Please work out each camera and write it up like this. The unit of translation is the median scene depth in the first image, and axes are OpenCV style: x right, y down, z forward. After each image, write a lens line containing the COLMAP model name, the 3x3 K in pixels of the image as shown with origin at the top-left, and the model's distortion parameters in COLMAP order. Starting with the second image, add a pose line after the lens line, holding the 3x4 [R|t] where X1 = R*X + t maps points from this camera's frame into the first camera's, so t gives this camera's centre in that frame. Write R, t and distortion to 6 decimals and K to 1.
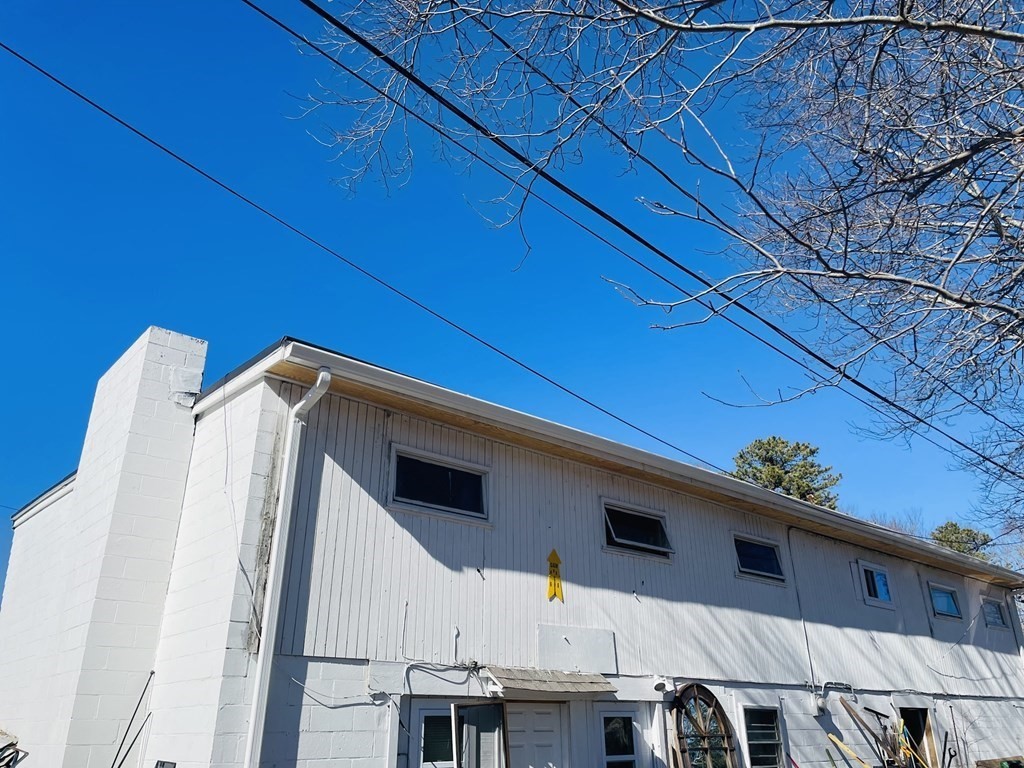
lens RADIAL K [[768.8, 0, 517.4], [0, 768.8, 384.4], [0, 0, 1]] dist [0.092880, -0.123062]
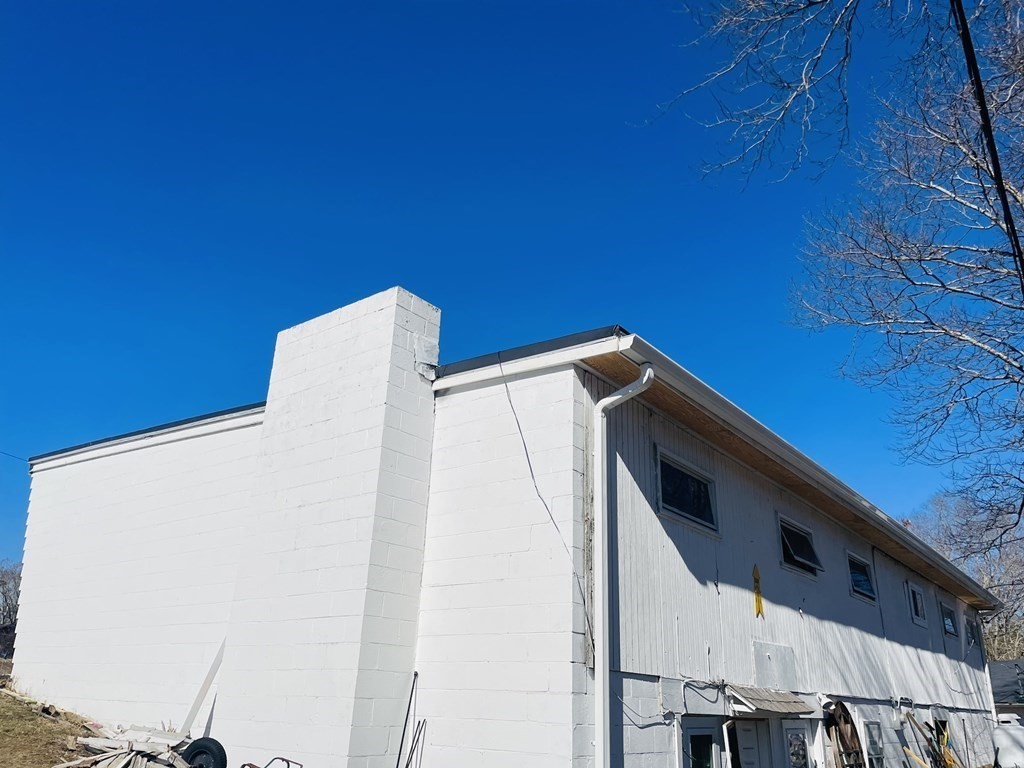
lens RADIAL K [[768.8, 0, 517.4], [0, 768.8, 384.4], [0, 0, 1]] dist [0.092880, -0.123062]
pose [[0.979255, 0.113940, 0.167564, -0.496020], [-0.119455, 0.992569, 0.023177, 0.000435], [-0.163679, -0.042712, 0.985589, 0.098918]]
